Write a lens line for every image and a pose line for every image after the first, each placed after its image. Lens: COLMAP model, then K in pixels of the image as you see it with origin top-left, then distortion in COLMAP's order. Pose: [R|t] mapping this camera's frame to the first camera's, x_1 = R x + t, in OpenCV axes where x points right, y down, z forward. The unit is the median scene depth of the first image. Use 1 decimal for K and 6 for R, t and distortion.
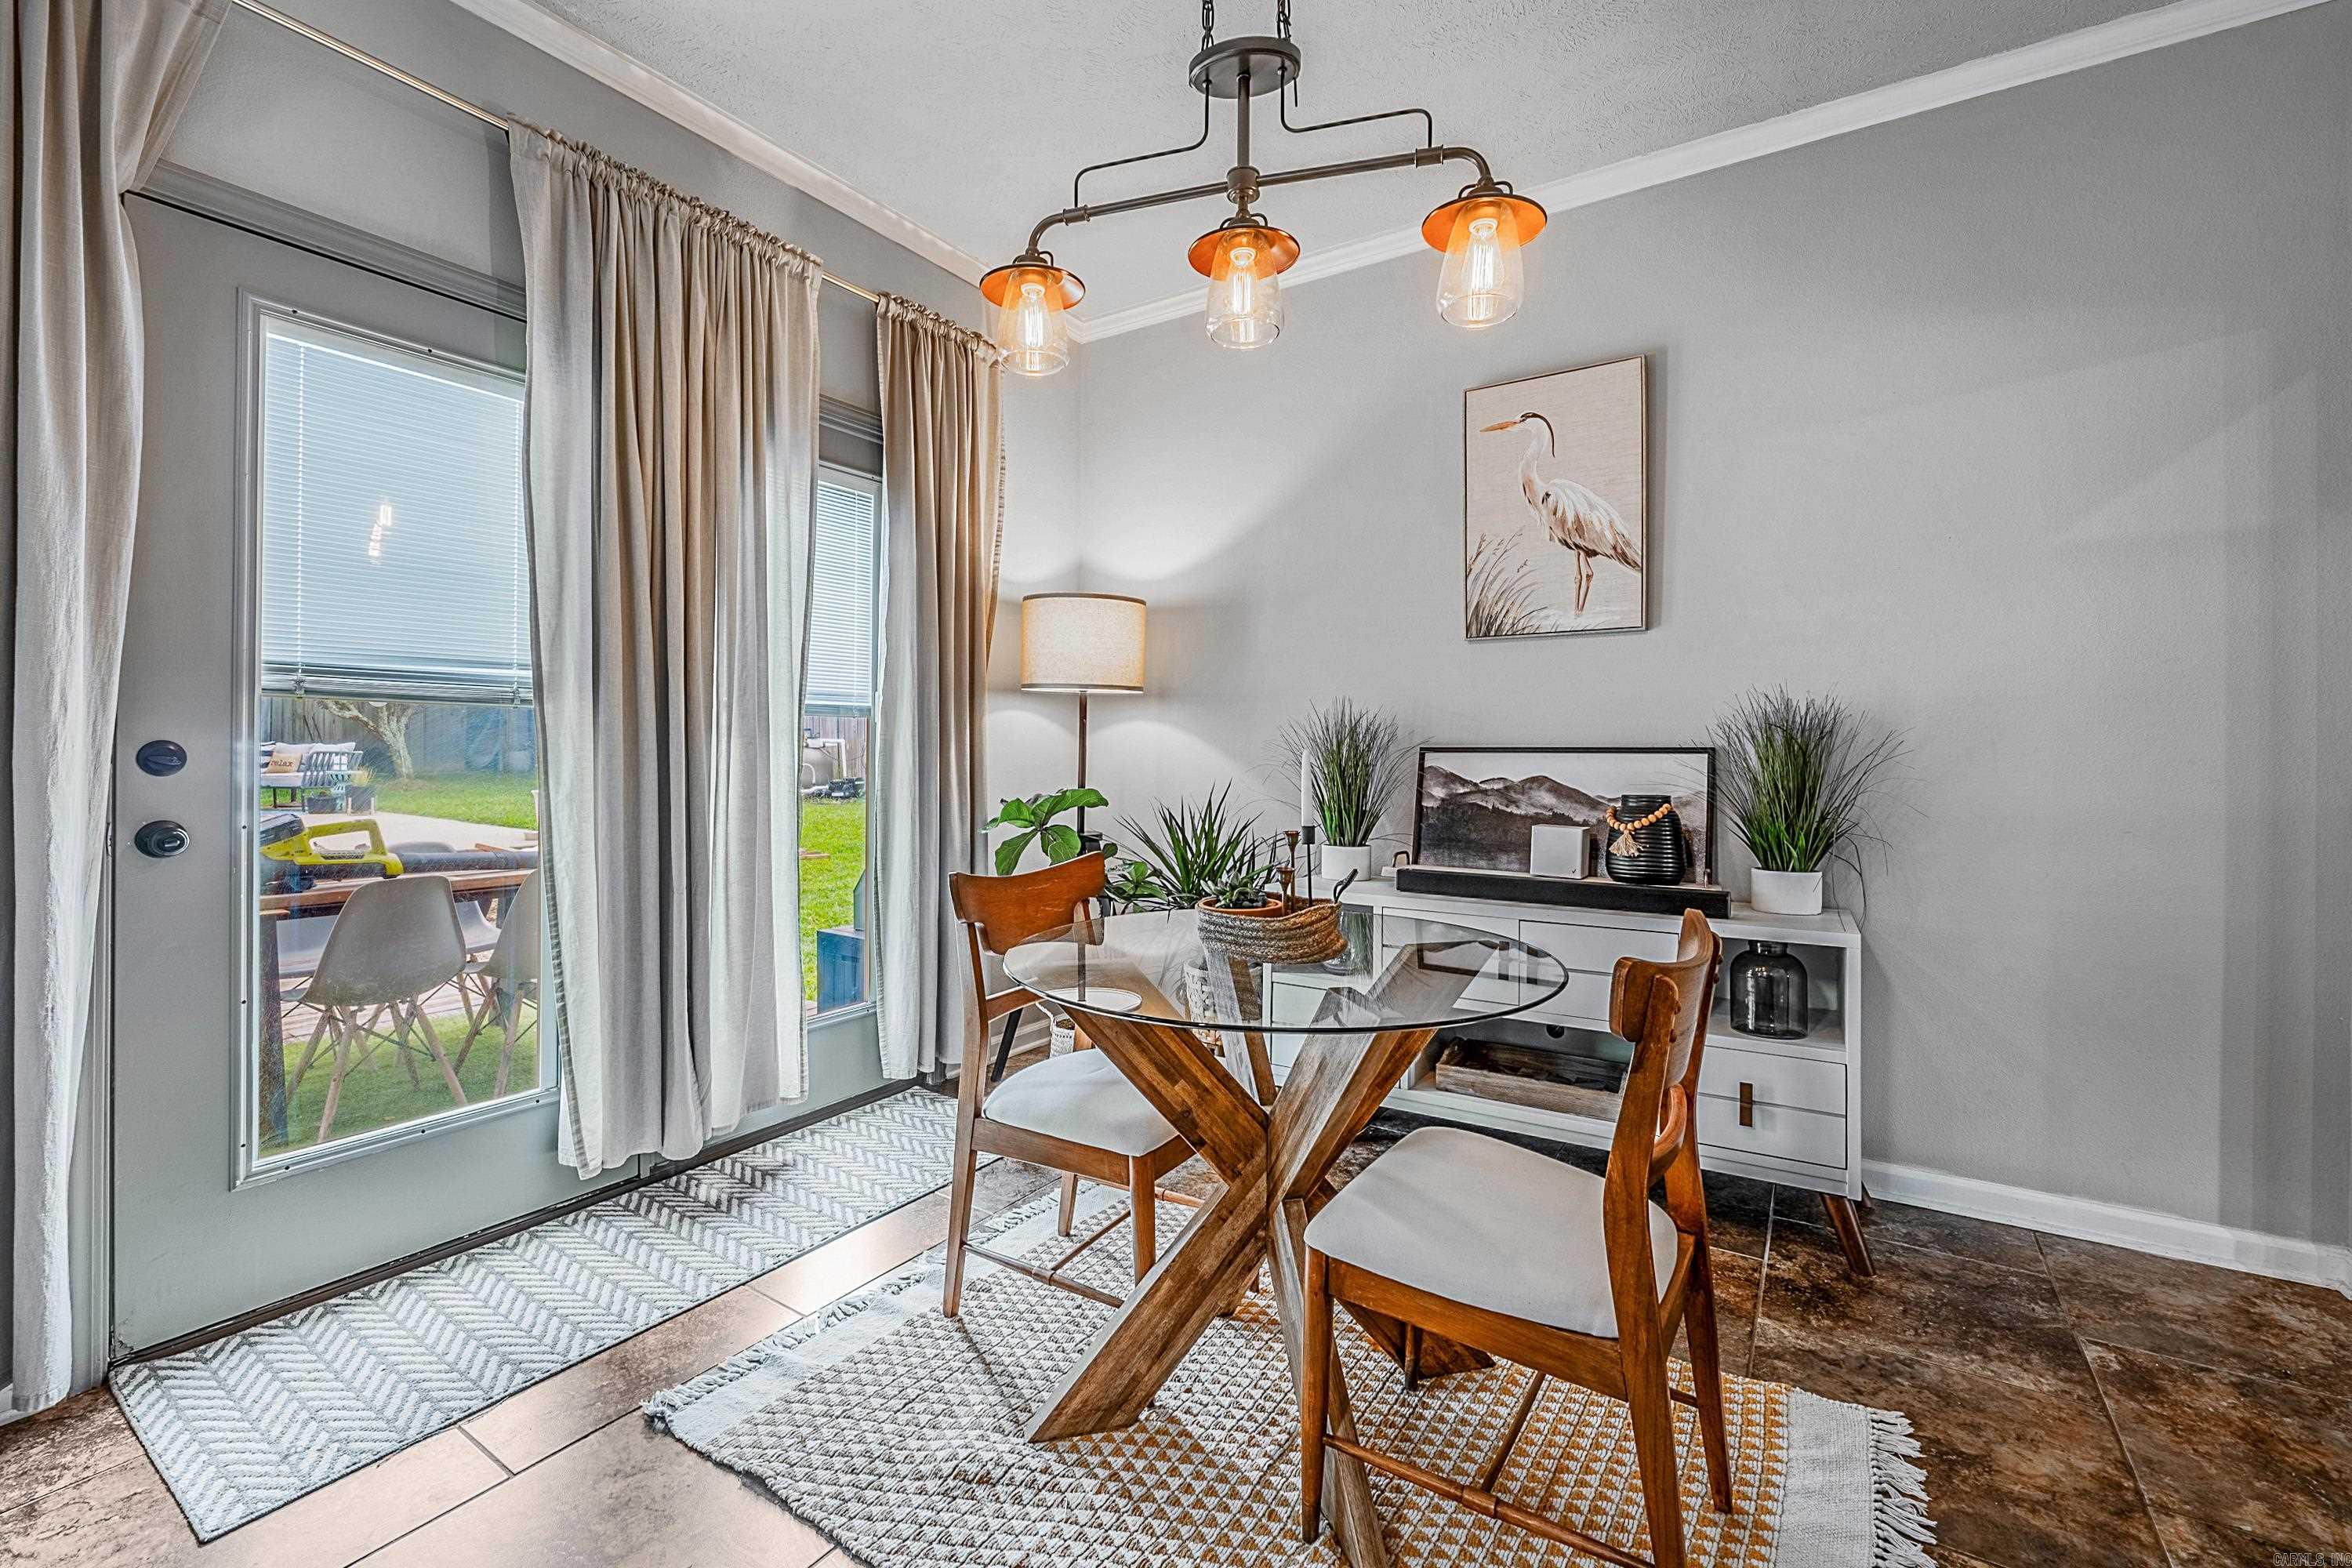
lens RADIAL K [[997.3, 0, 1194.4], [0, 997.3, 748.9], [0, 0, 1]] dist [-0.005246, -0.000325]
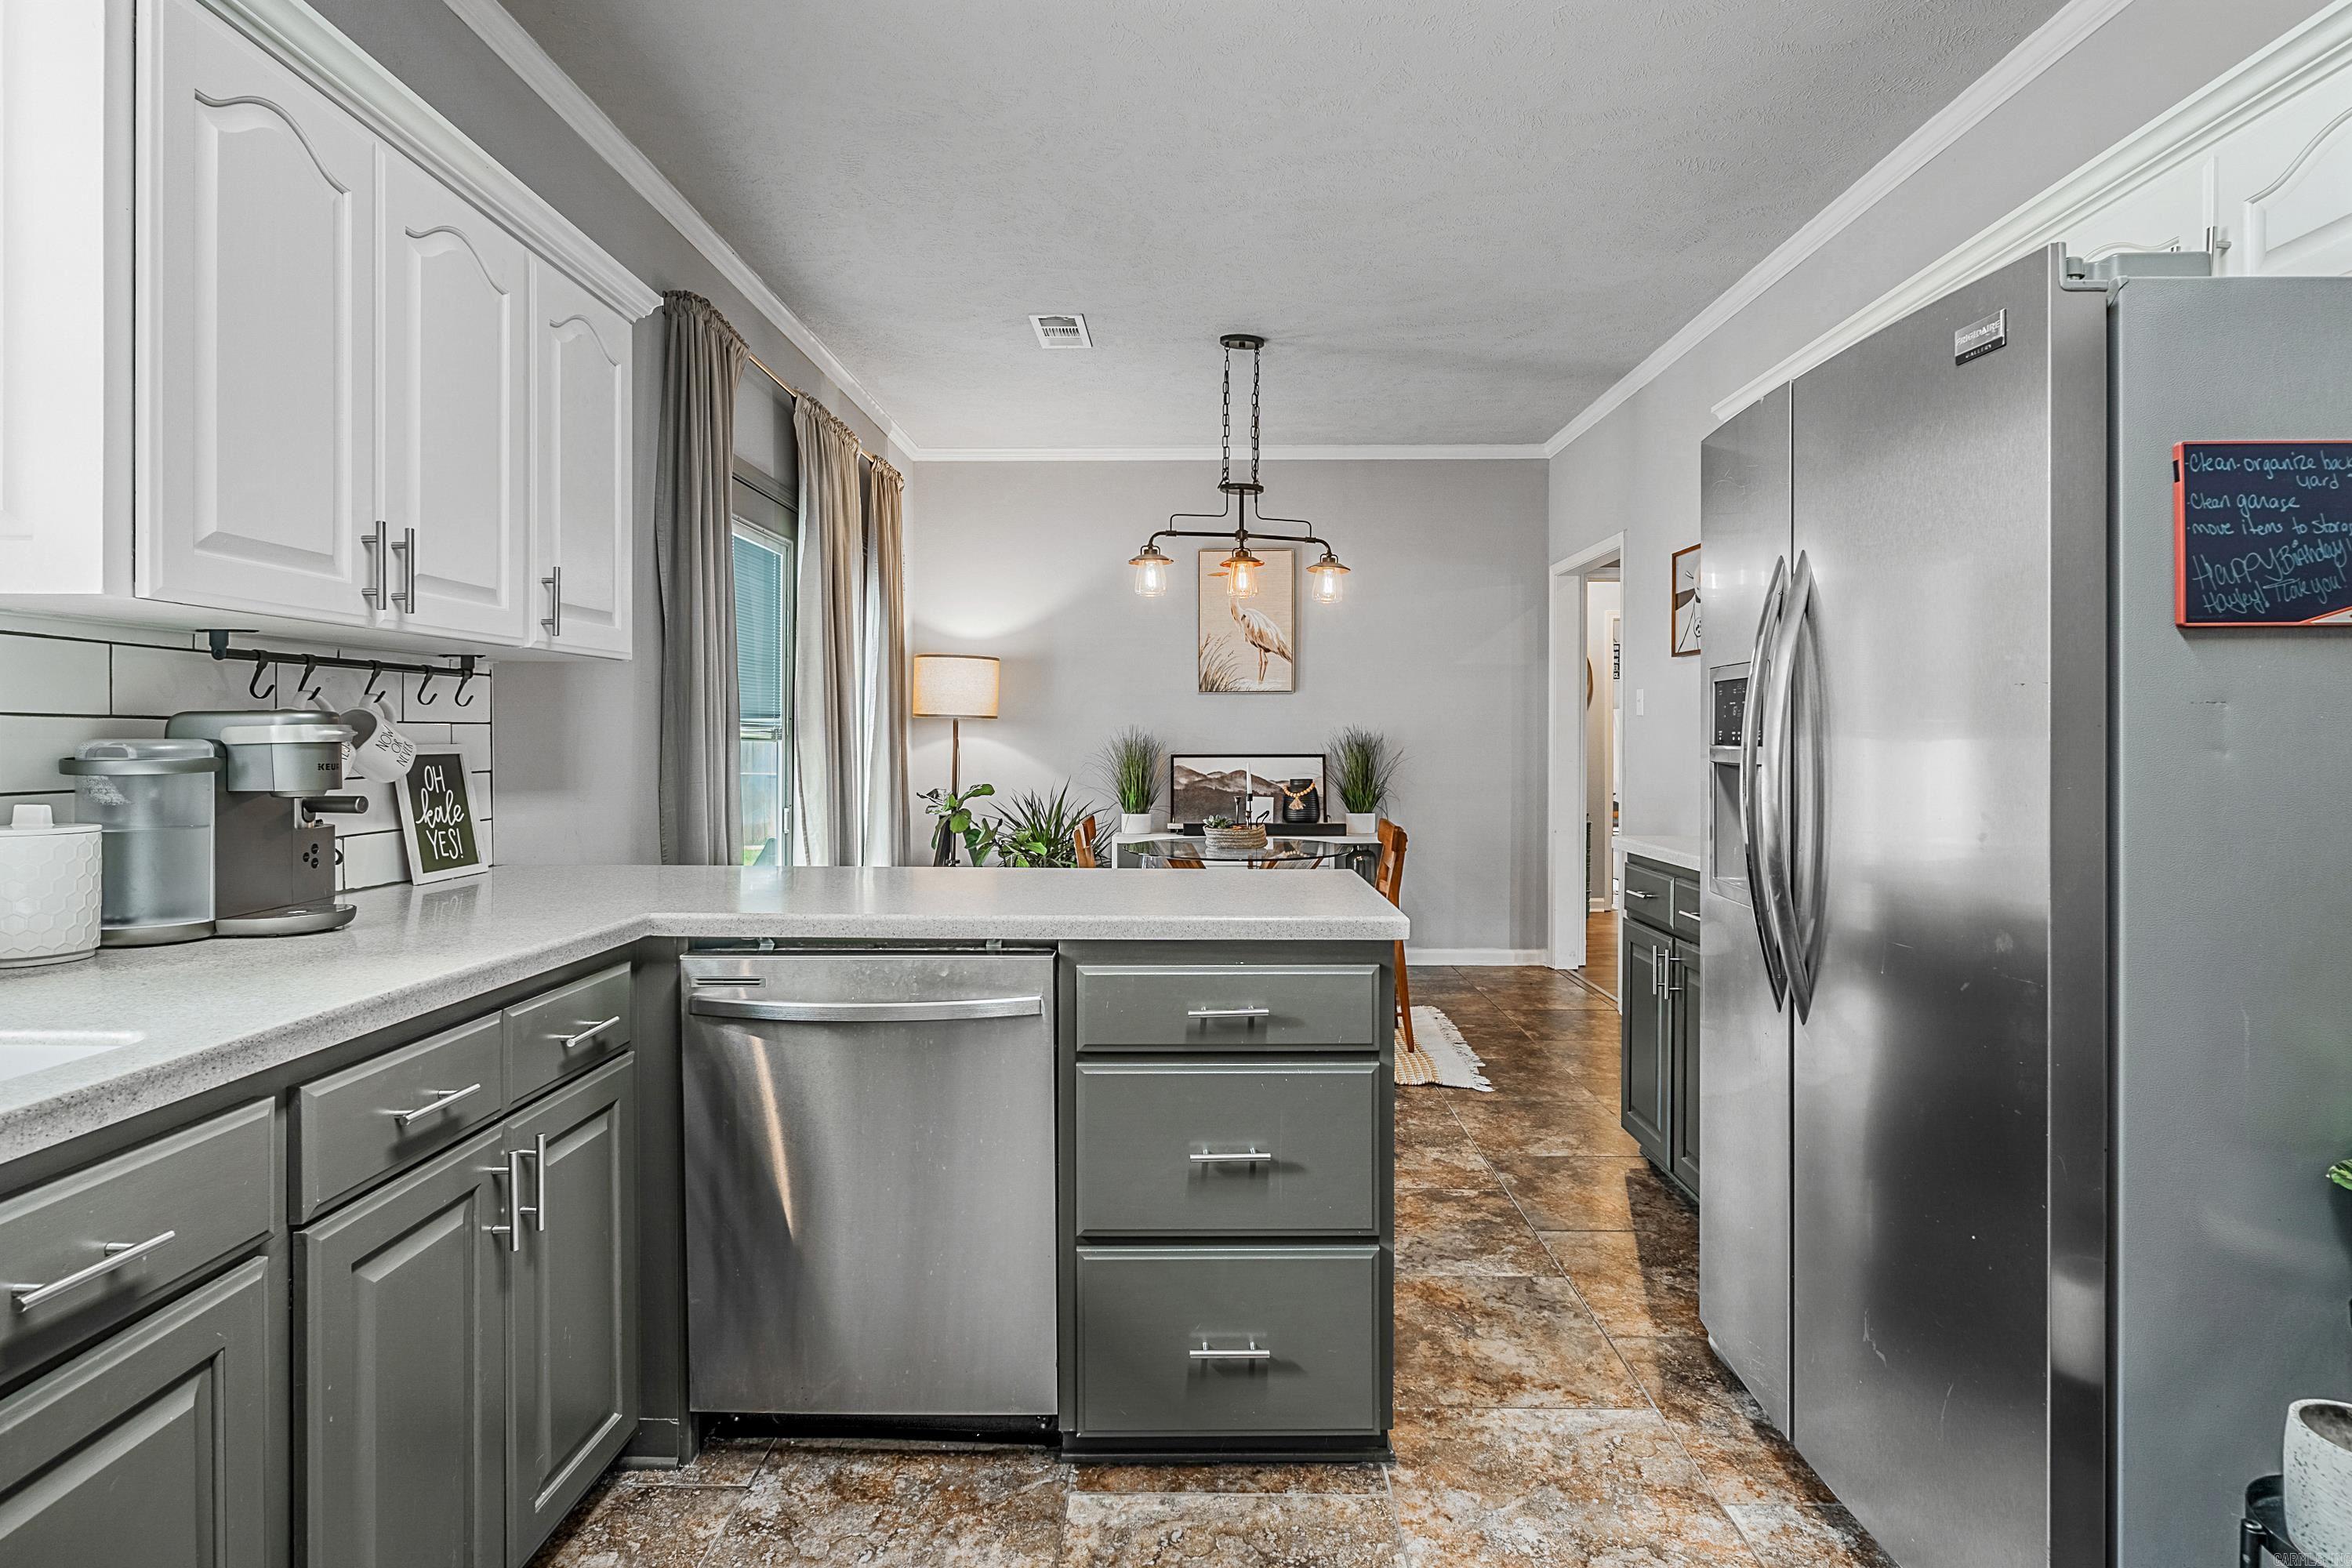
lens RADIAL K [[1171.4, 0, 1190.5], [0, 1171.4, 746.9], [0, 0, 1]] dist [-0.001901, -0.000441]
pose [[0.843413, -0.008951, 0.537192, -0.925375], [0.005051, 0.999949, 0.008732, -0.036010], [-0.537243, -0.004651, 0.843415, -0.794702]]
